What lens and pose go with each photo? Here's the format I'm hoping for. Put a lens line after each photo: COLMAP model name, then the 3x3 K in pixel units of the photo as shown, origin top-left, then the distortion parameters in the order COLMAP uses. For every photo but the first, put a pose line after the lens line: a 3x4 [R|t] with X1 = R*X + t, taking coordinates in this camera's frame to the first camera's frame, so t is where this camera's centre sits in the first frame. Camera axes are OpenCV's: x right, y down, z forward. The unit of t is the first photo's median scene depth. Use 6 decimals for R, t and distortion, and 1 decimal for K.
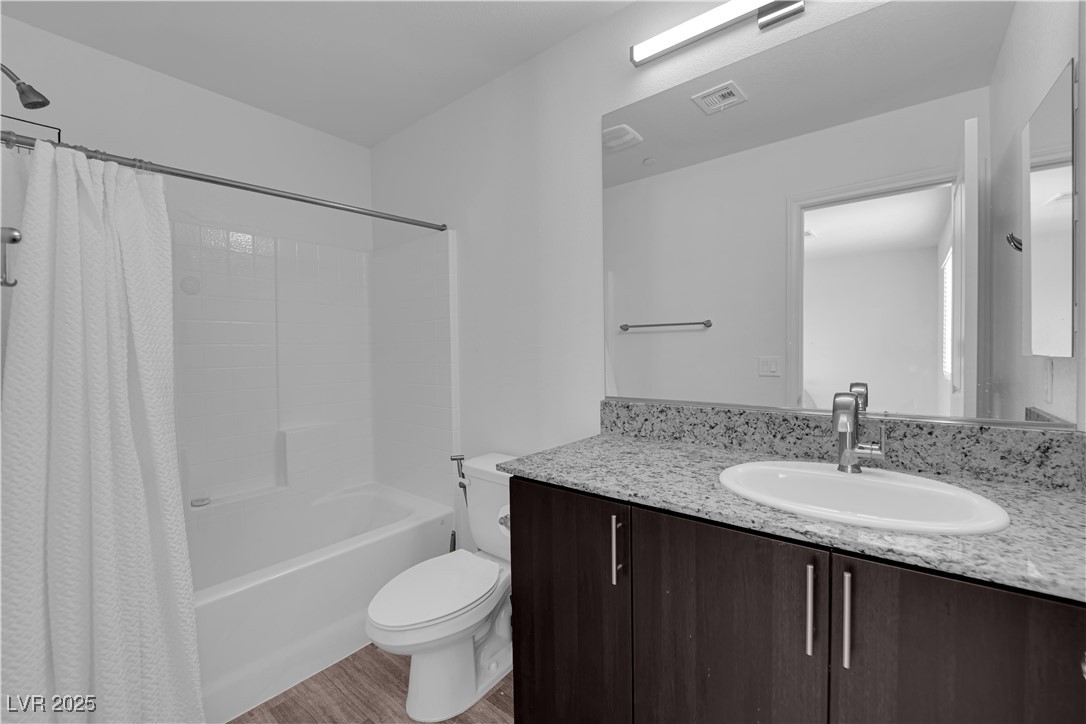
lens RADIAL K [[439.0, 0, 546.4], [0, 439.0, 361.0], [0, 0, 1]] dist [-0.007917, -0.004312]
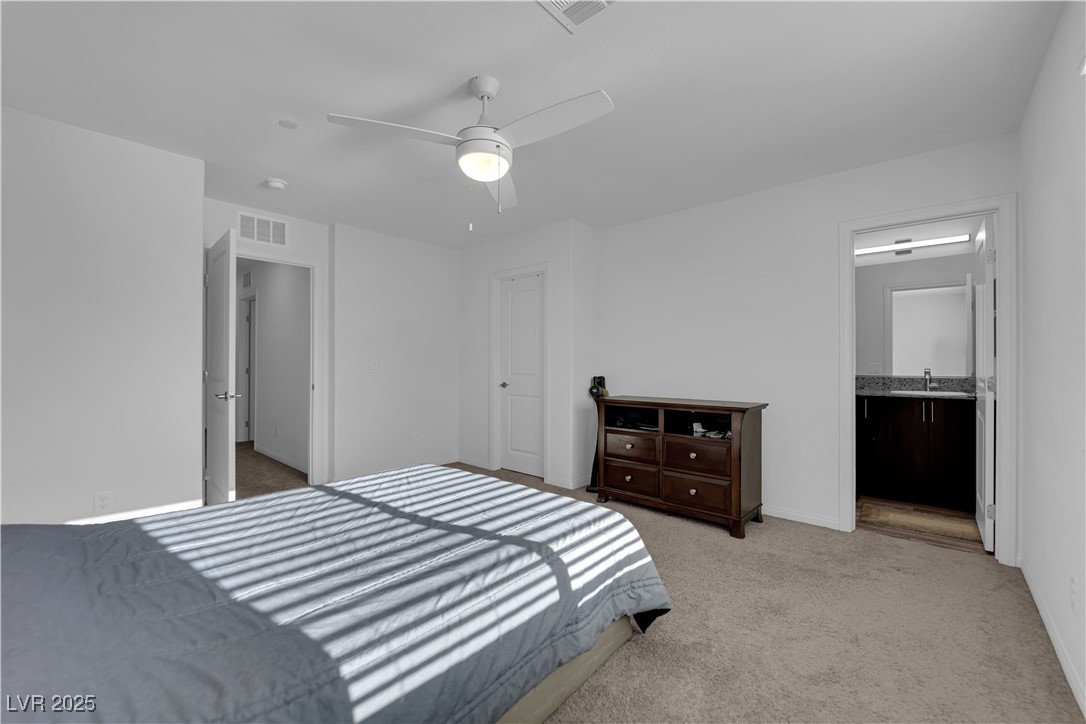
lens RADIAL K [[439.0, 0, 546.4], [0, 439.0, 361.0], [0, 0, 1]] dist [-0.007917, -0.004312]
pose [[0.998363, 0.014923, -0.055217, -2.285731], [-0.016437, 0.999499, -0.027065, 0.155097], [0.054786, 0.027929, 0.998107, -2.796664]]
